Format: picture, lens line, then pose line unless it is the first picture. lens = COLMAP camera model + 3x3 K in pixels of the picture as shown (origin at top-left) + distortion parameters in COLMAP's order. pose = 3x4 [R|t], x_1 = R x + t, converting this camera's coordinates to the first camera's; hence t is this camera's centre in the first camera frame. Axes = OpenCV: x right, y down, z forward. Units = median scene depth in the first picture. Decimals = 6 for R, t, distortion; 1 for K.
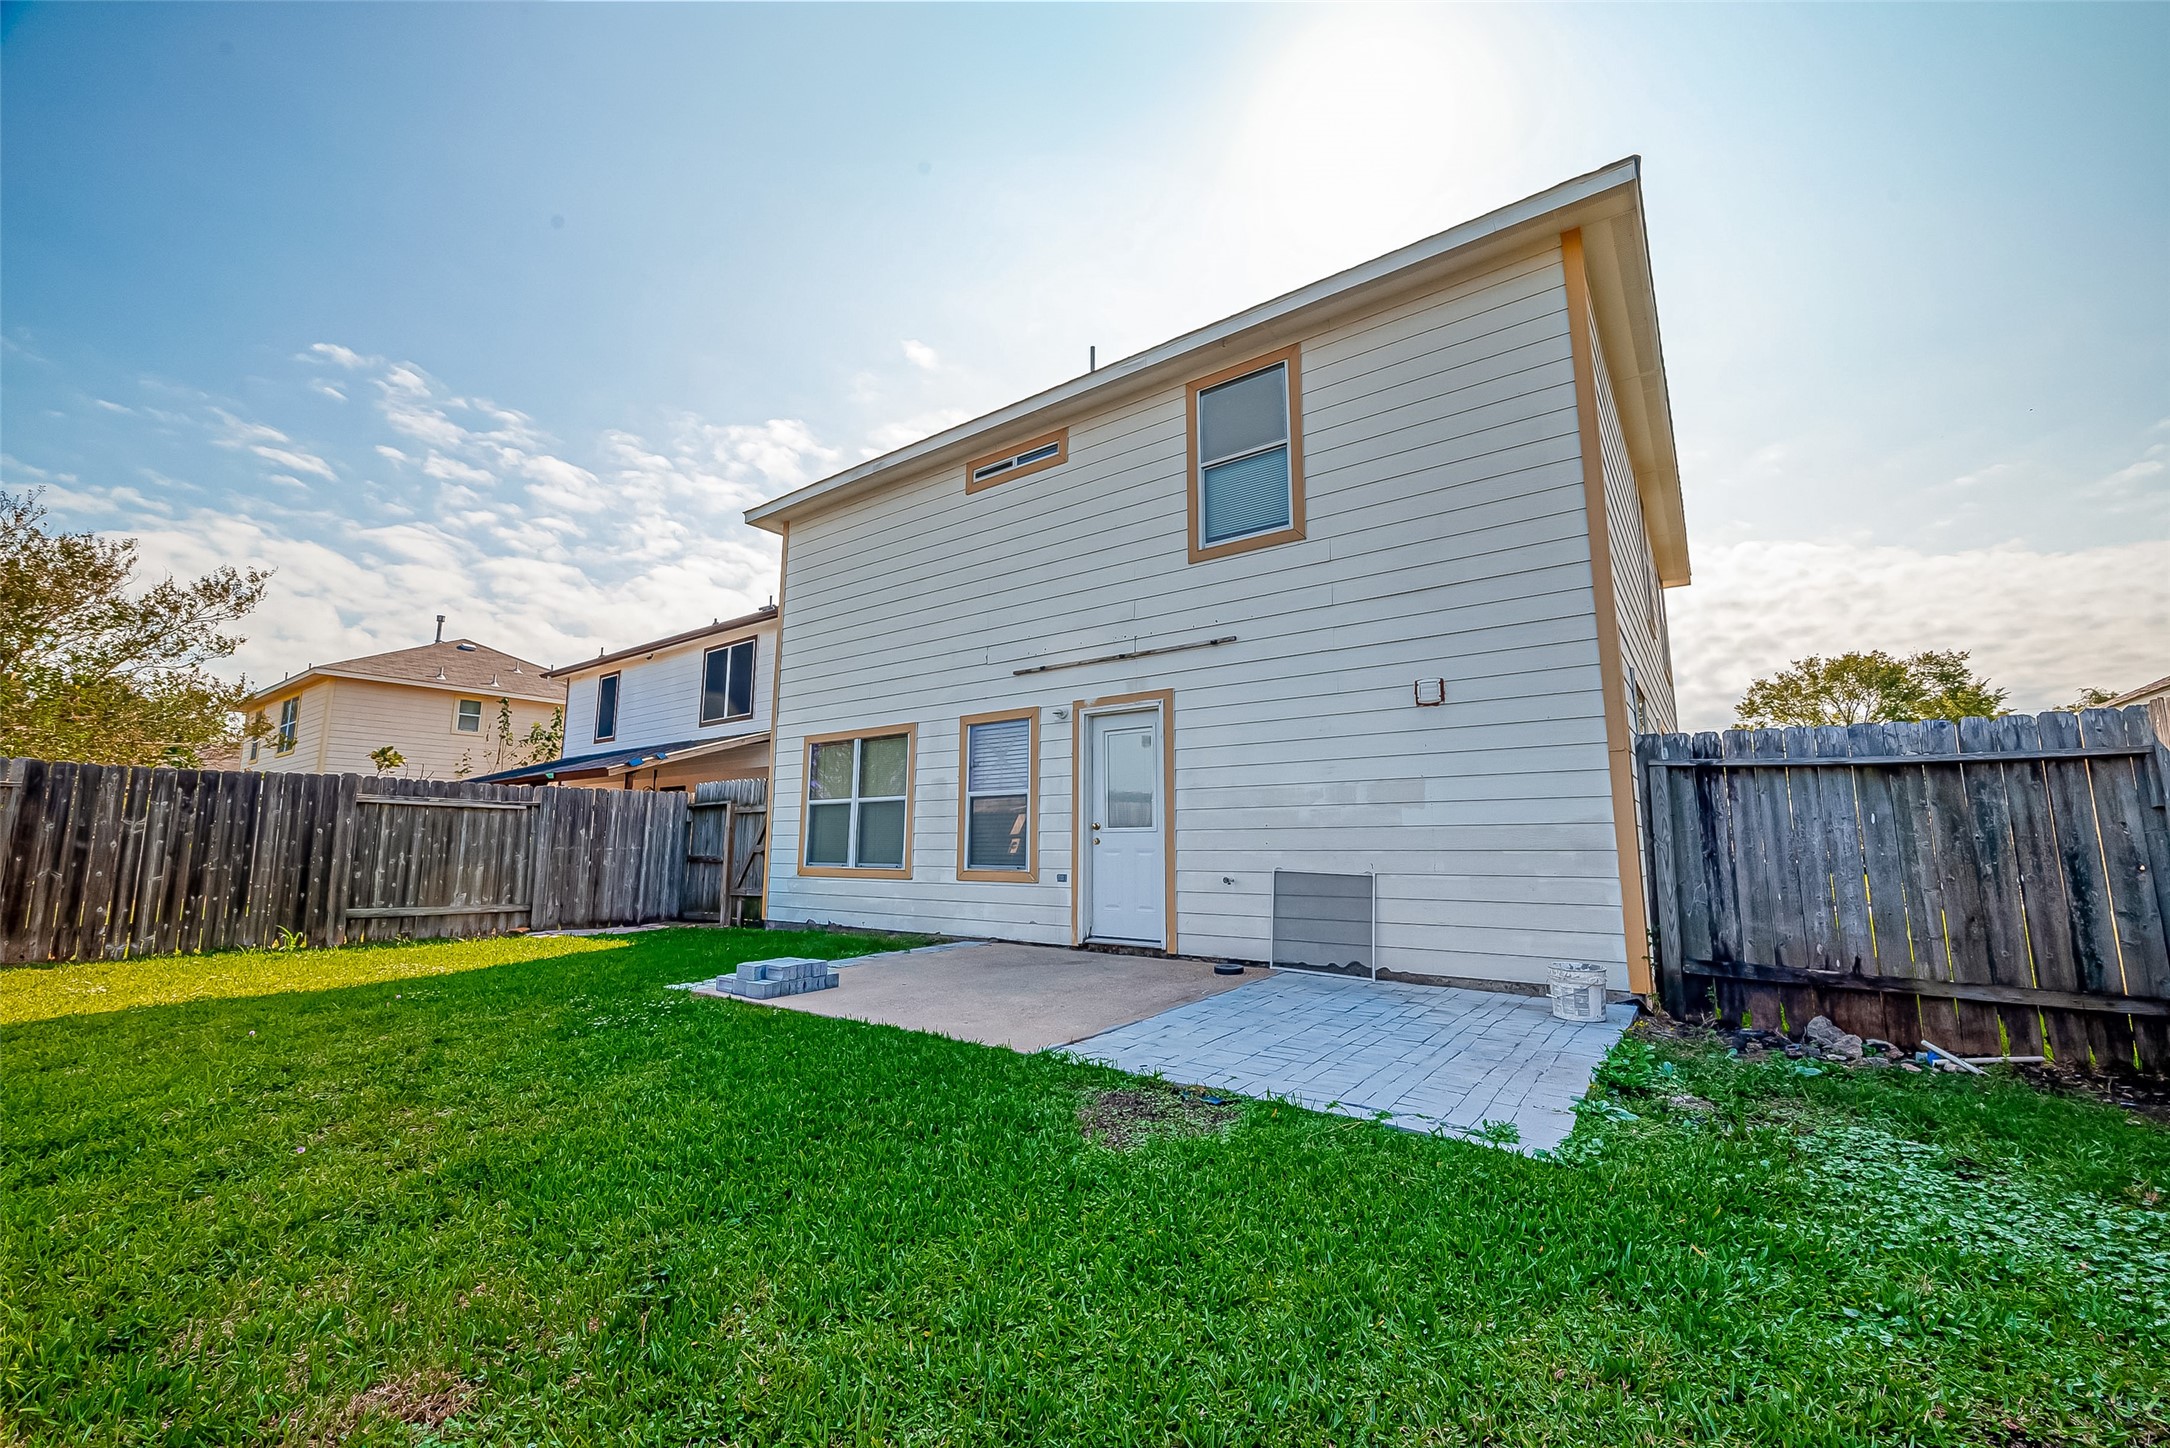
lens RADIAL K [[839.4, 0, 1080.7], [0, 839.4, 725.5], [0, 0, 1]] dist [0.000663, -0.000152]
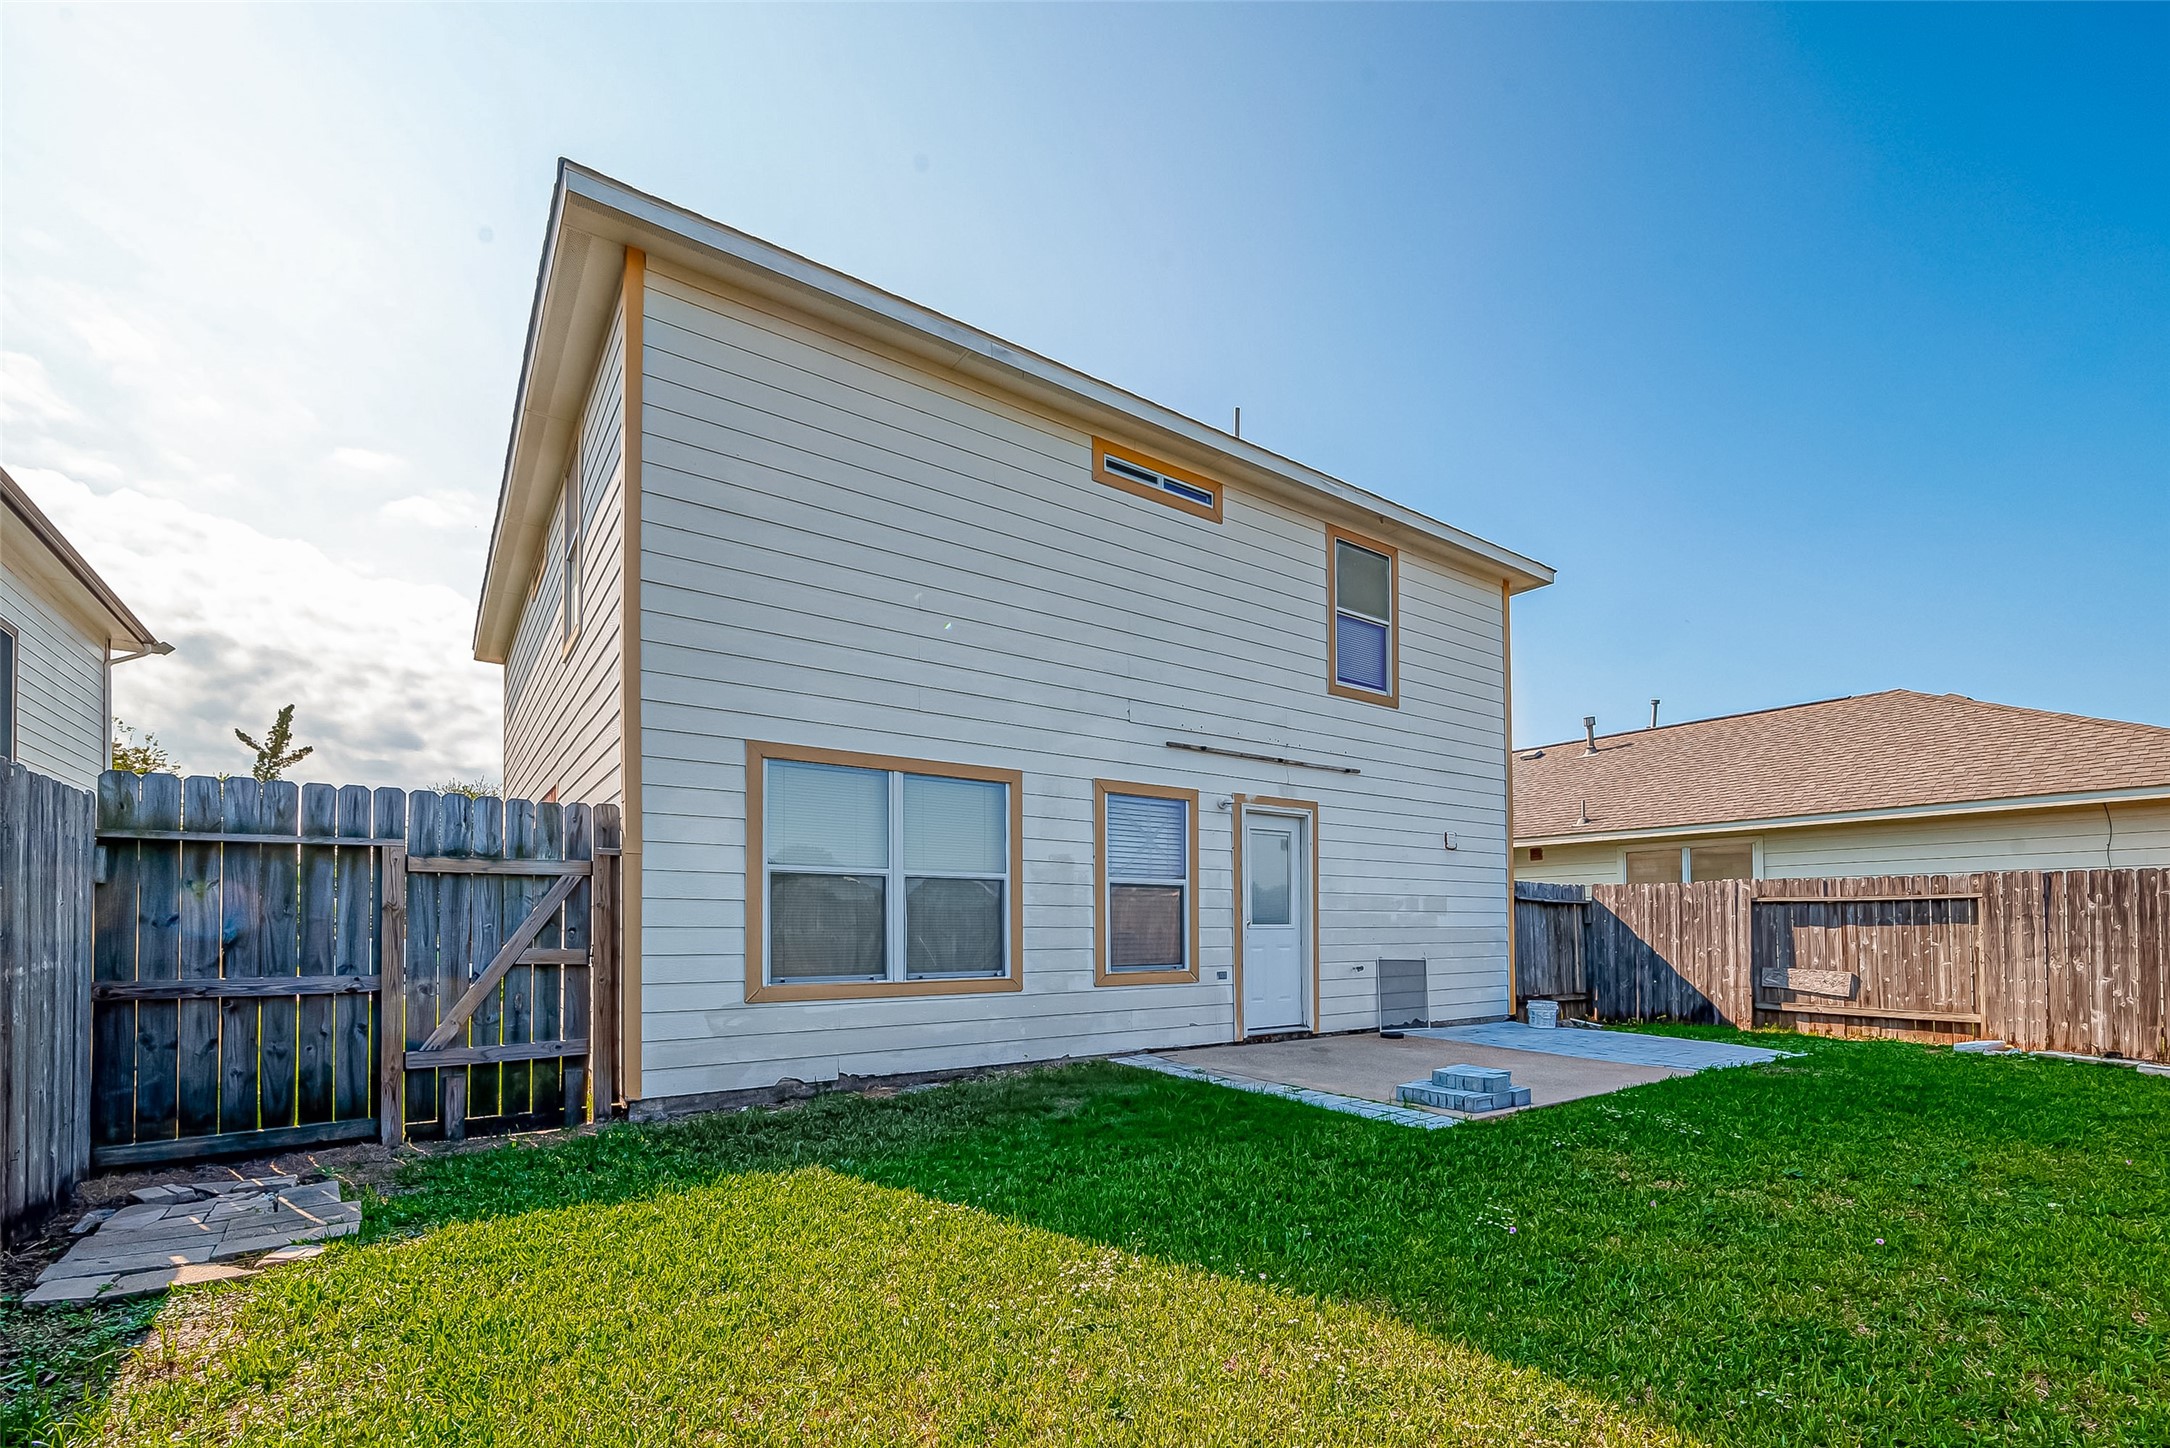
lens RADIAL K [[923.1, 0, 1093.1], [0, 923.1, 913.0], [0, 0, 1]] dist [0.001264, 0.000108]
pose [[0.328450, 0.014884, 0.944404, -1.062941], [-0.134457, 0.990430, 0.031153, 0.096328], [-0.934902, -0.137214, 0.327308, 0.791886]]
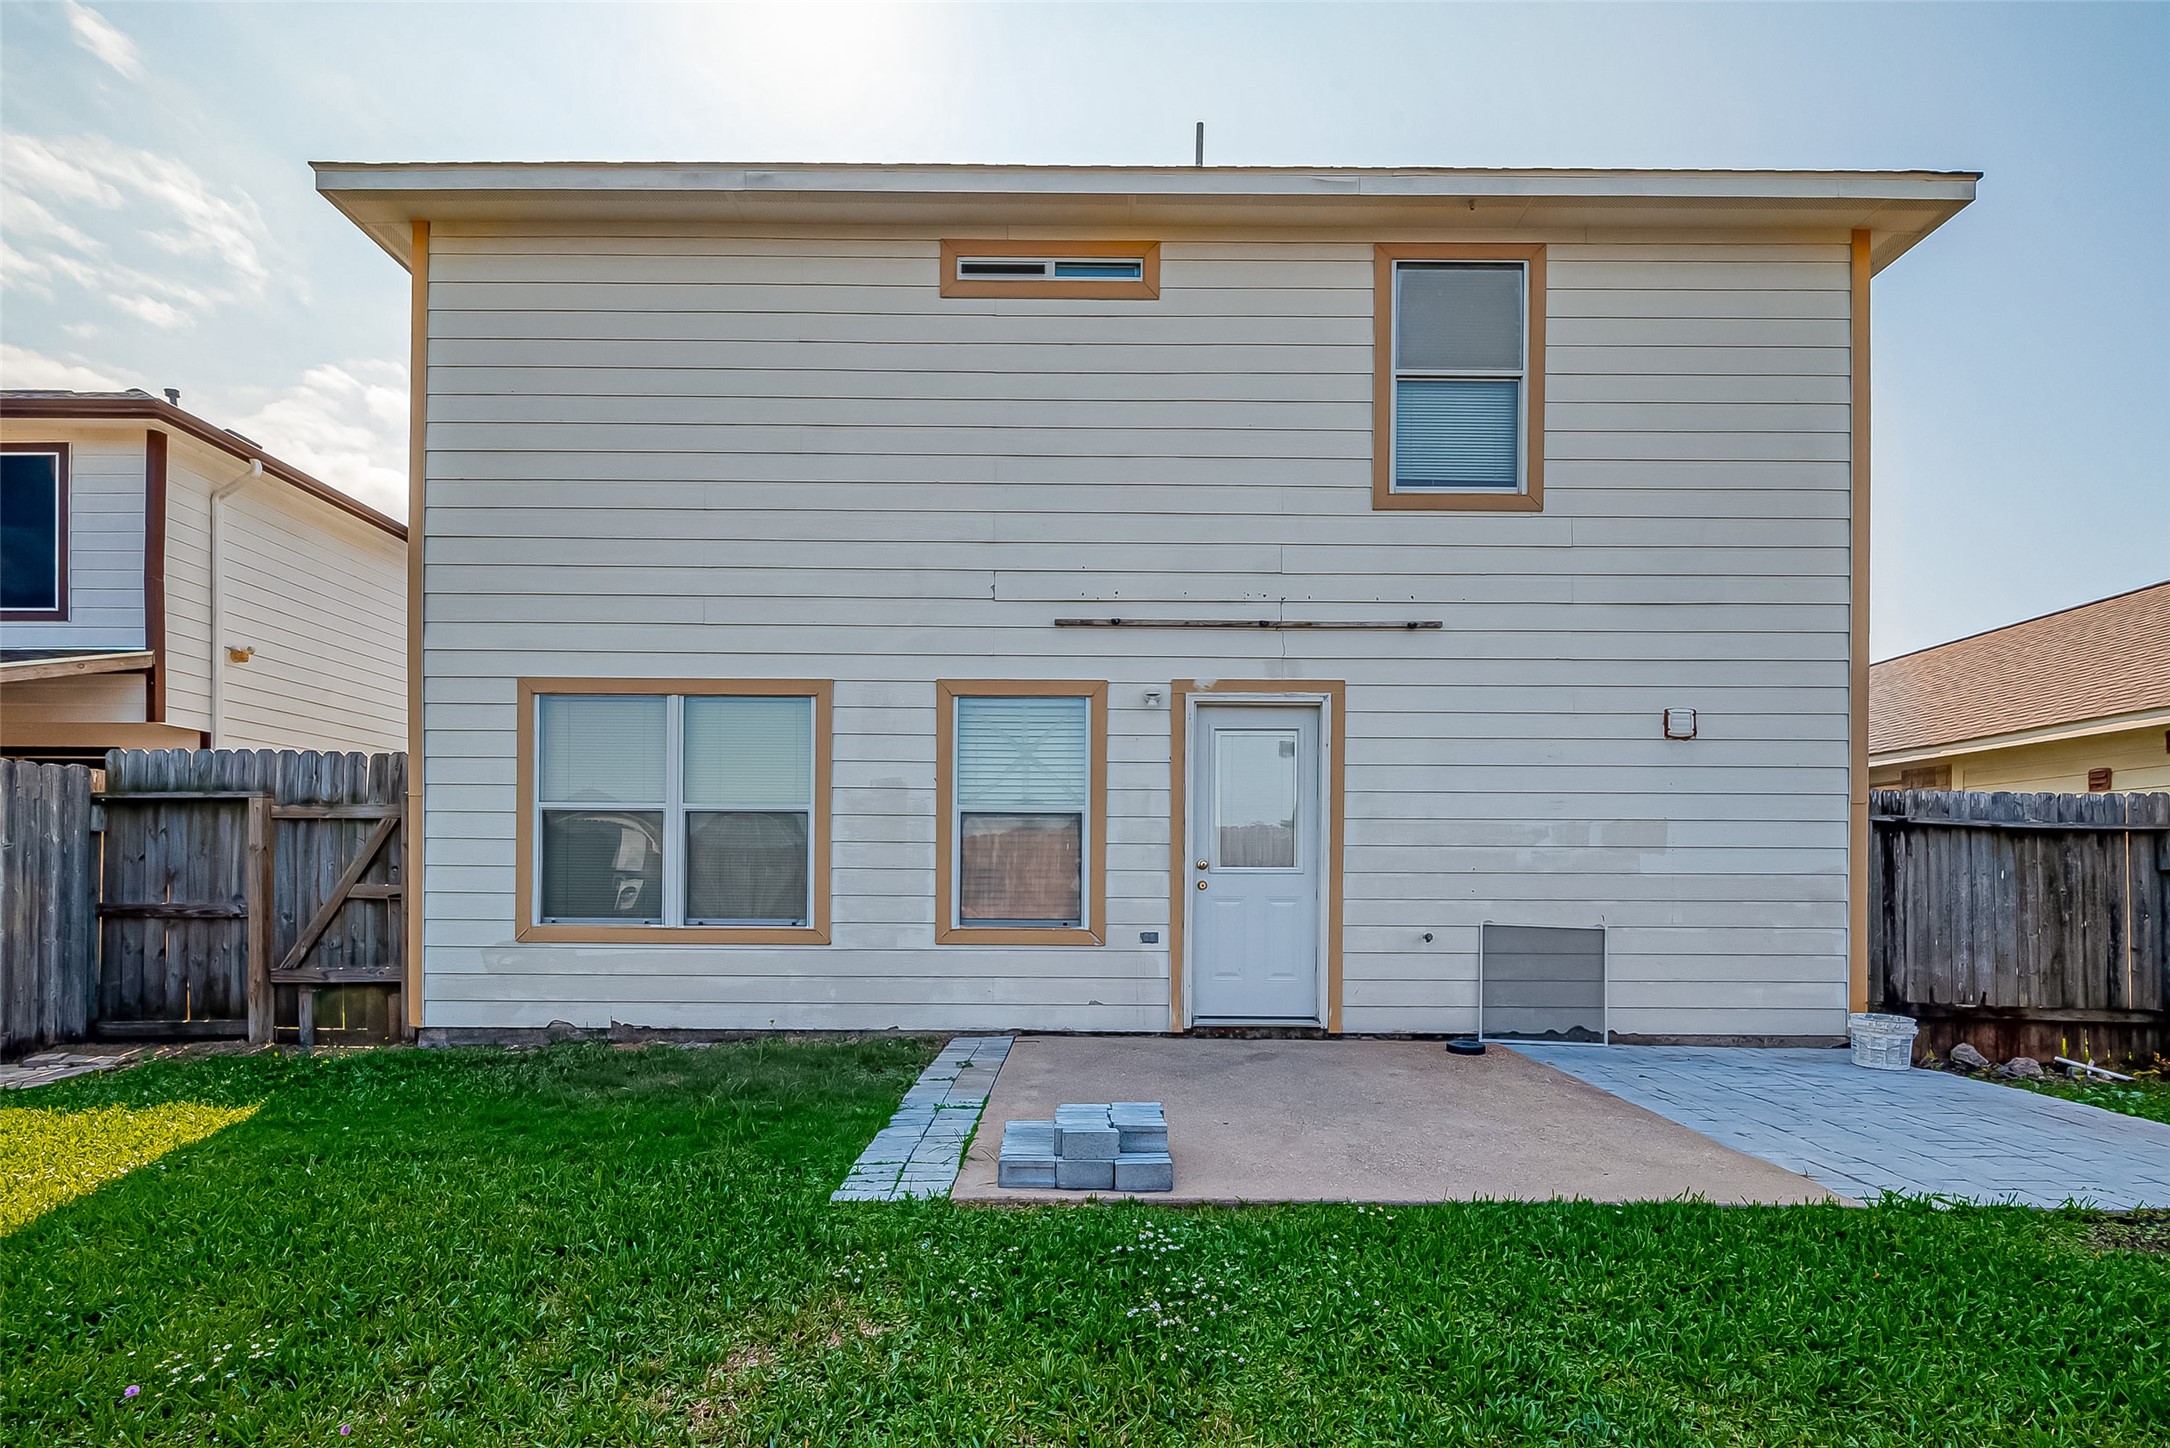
lens RADIAL K [[974.3, 0, 1093.6], [0, 974.3, 889.5], [0, 0, 1]] dist [-0.000528, -0.000392]
pose [[0.810367, 0.003243, 0.585914, -0.522193], [-0.090819, 0.988595, 0.120137, 0.049866], [-0.578842, -0.150567, 0.801419, 0.386824]]
